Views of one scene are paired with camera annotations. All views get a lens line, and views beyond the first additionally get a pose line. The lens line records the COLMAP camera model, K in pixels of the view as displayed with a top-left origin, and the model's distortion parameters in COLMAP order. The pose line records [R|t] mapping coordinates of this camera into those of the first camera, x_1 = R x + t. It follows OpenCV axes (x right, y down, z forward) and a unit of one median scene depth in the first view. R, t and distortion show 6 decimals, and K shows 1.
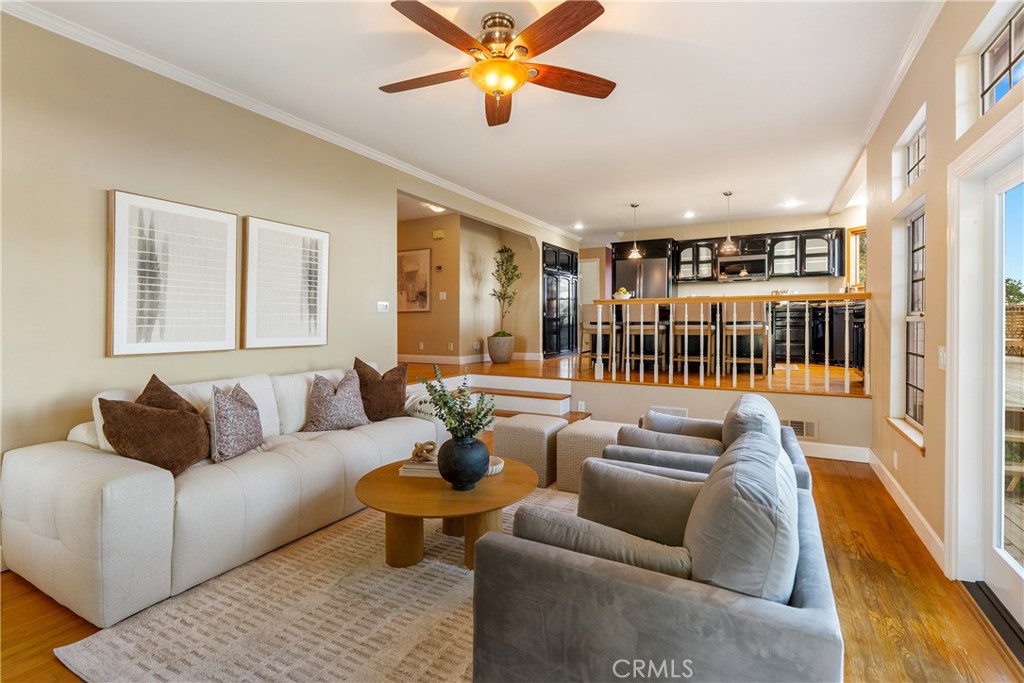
lens RADIAL K [[473.1, 0, 517.4], [0, 473.1, 328.9], [0, 0, 1]] dist [-0.001567, 0.000055]
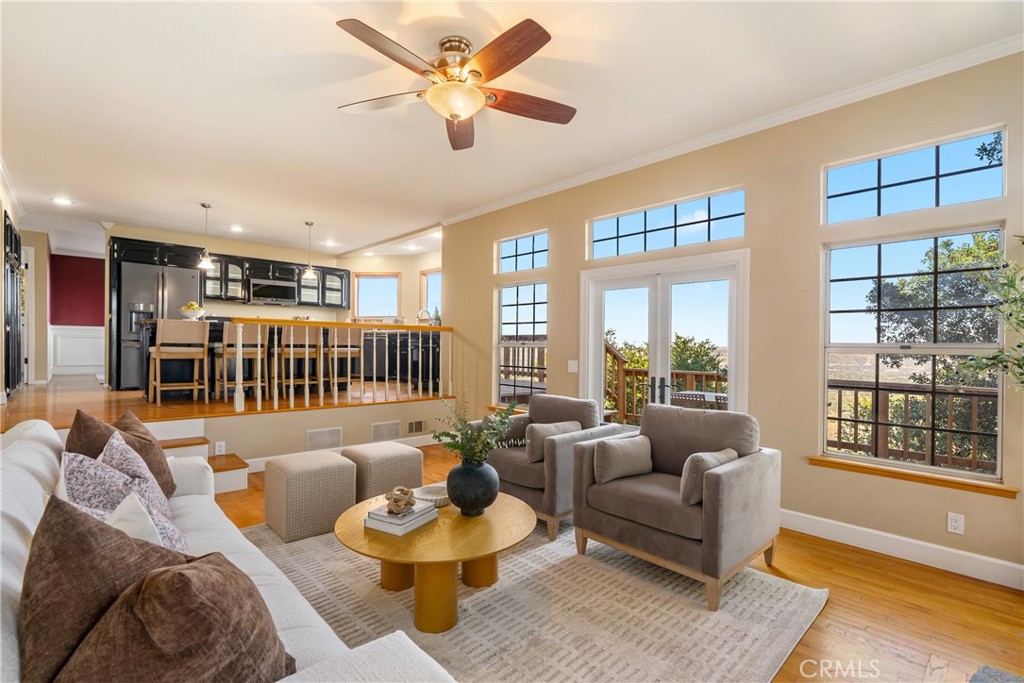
lens RADIAL K [[469.2, 0, 512.7], [0, 469.2, 351.1], [0, 0, 1]] dist [-0.001567, -0.000091]
pose [[0.307956, -0.001720, 0.951399, -0.383514], [0.001903, 0.999997, 0.001192, -0.001529], [-0.951399, 0.001444, 0.307959, 0.224100]]
